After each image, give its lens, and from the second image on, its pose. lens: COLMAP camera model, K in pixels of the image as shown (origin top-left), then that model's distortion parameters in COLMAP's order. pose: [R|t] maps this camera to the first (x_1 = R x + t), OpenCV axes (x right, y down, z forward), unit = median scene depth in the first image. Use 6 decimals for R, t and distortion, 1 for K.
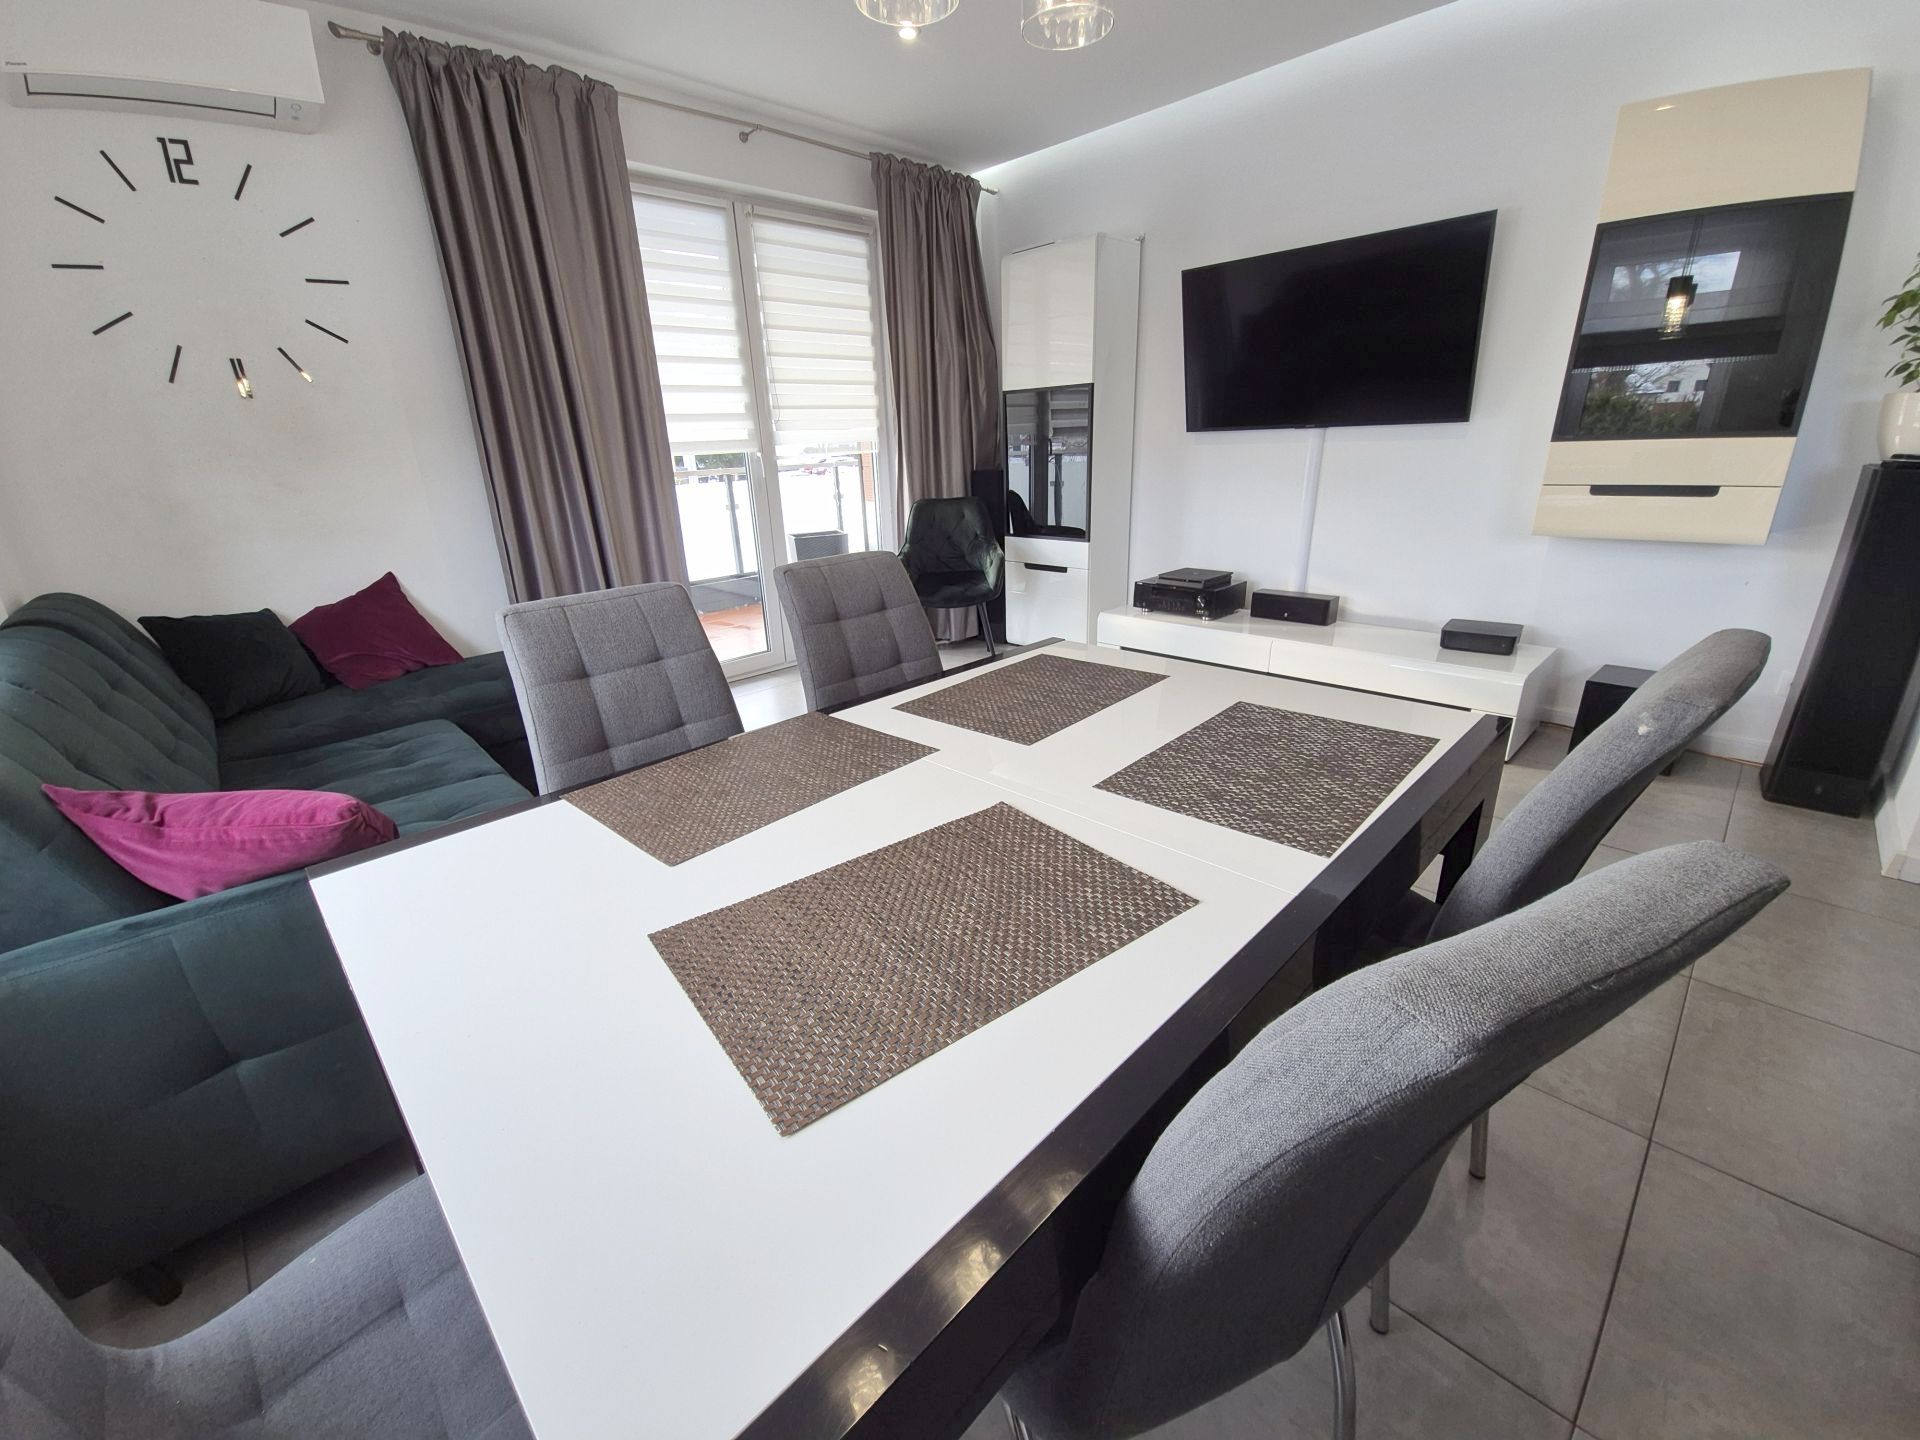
lens RADIAL K [[762.6, 0, 977.7], [0, 762.6, 718.1], [0, 0, 1]] dist [0.015242, -0.009250]
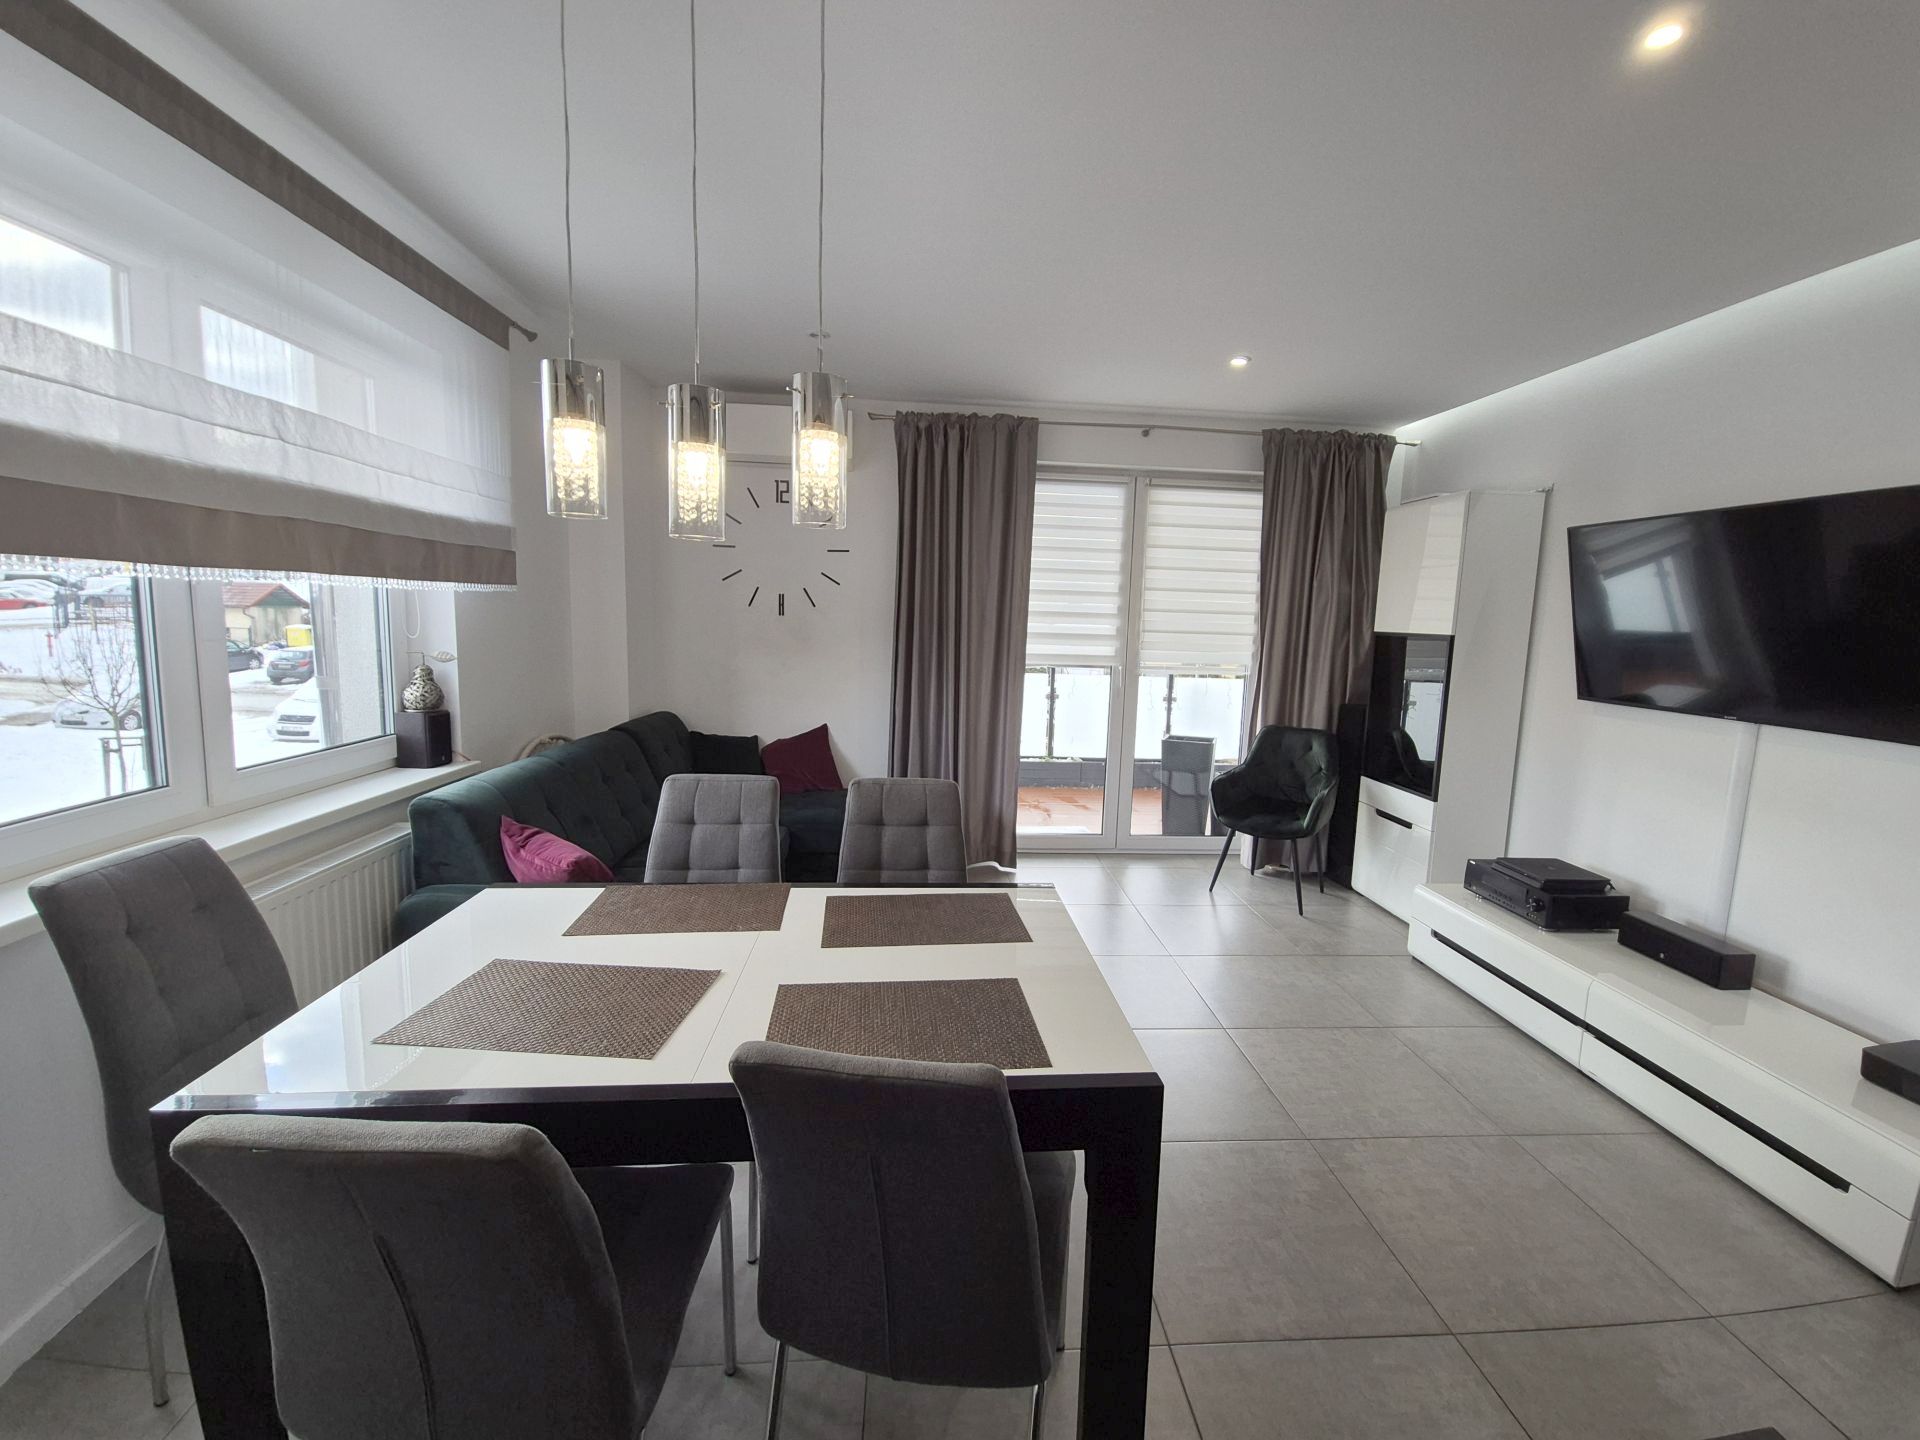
lens RADIAL K [[762.6, 0, 977.7], [0, 762.6, 718.1], [0, 0, 1]] dist [0.015242, -0.009250]
pose [[0.779592, 0.146585, -0.608891, 0.290087], [-0.279251, 0.951588, -0.128452, -0.070677], [0.560584, 0.270173, 0.782784, -0.007783]]
